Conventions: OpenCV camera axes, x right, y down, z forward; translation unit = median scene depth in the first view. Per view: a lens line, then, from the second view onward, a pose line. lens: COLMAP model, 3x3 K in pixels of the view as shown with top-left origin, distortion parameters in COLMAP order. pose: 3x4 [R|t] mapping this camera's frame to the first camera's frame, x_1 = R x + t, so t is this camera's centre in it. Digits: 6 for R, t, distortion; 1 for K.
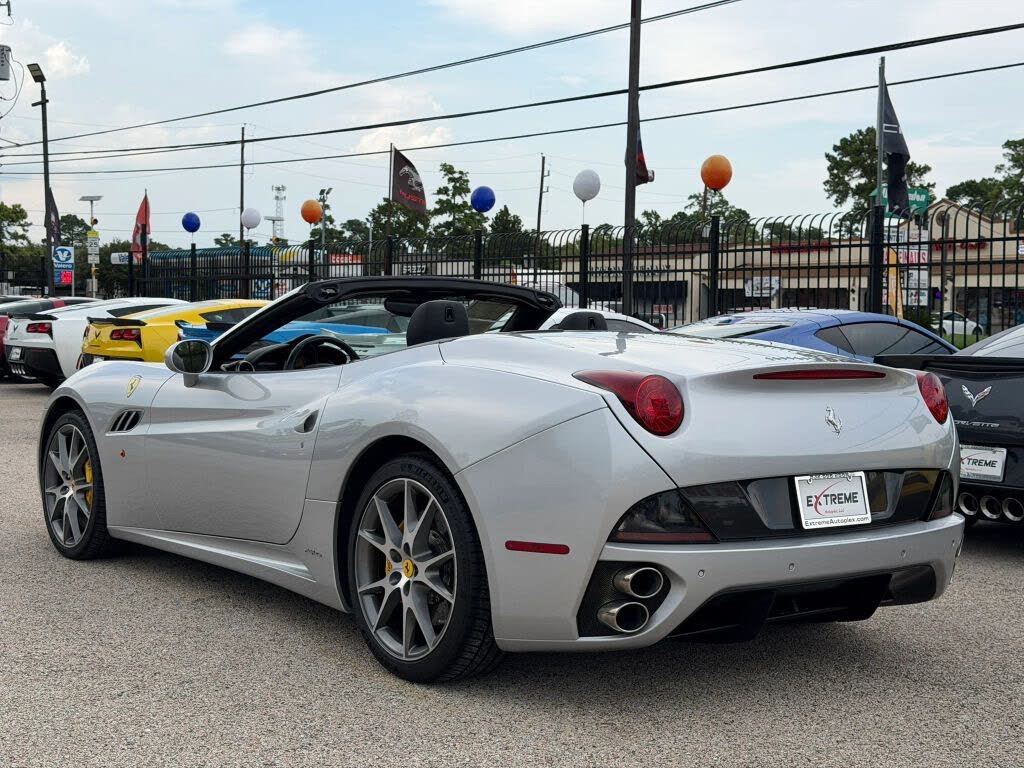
lens RADIAL K [[1431.2, 0, 506.2], [0, 1431.2, 386.5], [0, 0, 1]] dist [0.219587, -0.528742]
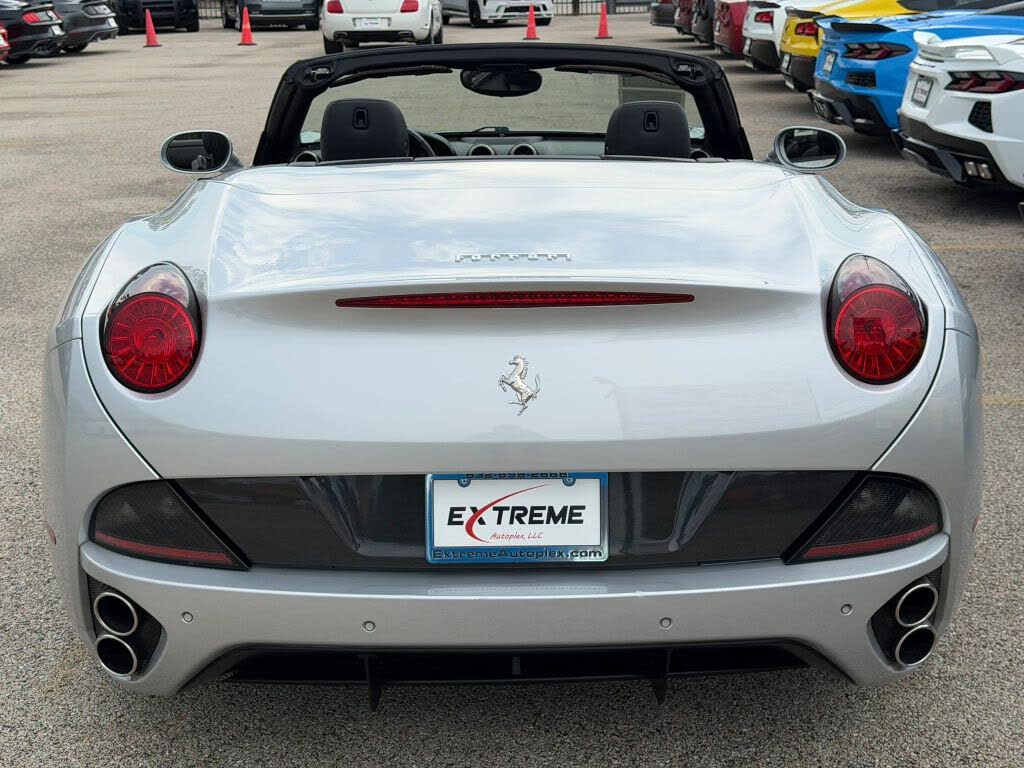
lens RADIAL K [[1431.2, 0, 506.2], [0, 1431.2, 386.5], [0, 0, 1]] dist [0.219587, -0.528742]
pose [[0.791405, 0.142580, -0.594431, 0.559027], [-0.001409, 0.972841, 0.231470, -0.105274], [0.611290, -0.182350, 0.770112, 0.569979]]
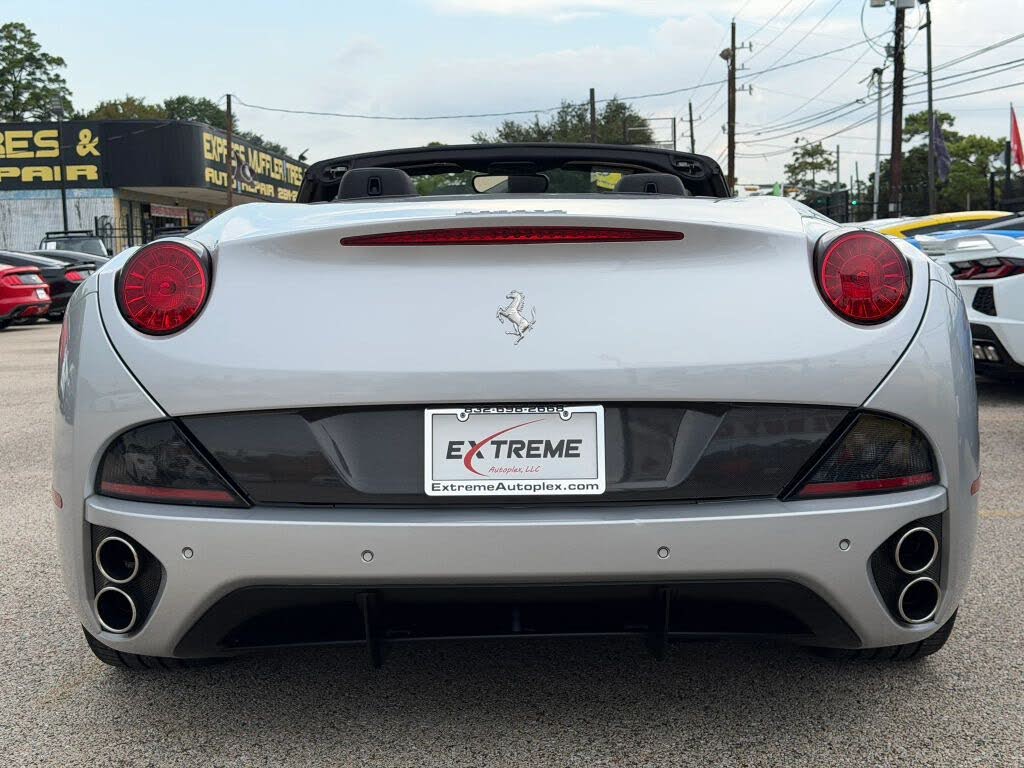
lens RADIAL K [[1431.2, 0, 506.2], [0, 1431.2, 386.5], [0, 0, 1]] dist [0.219587, -0.528742]
pose [[0.781117, 0.022893, -0.623965, 0.588903], [0.003441, 0.999155, 0.040966, 0.028887], [0.624376, -0.034146, 0.780378, 0.549286]]
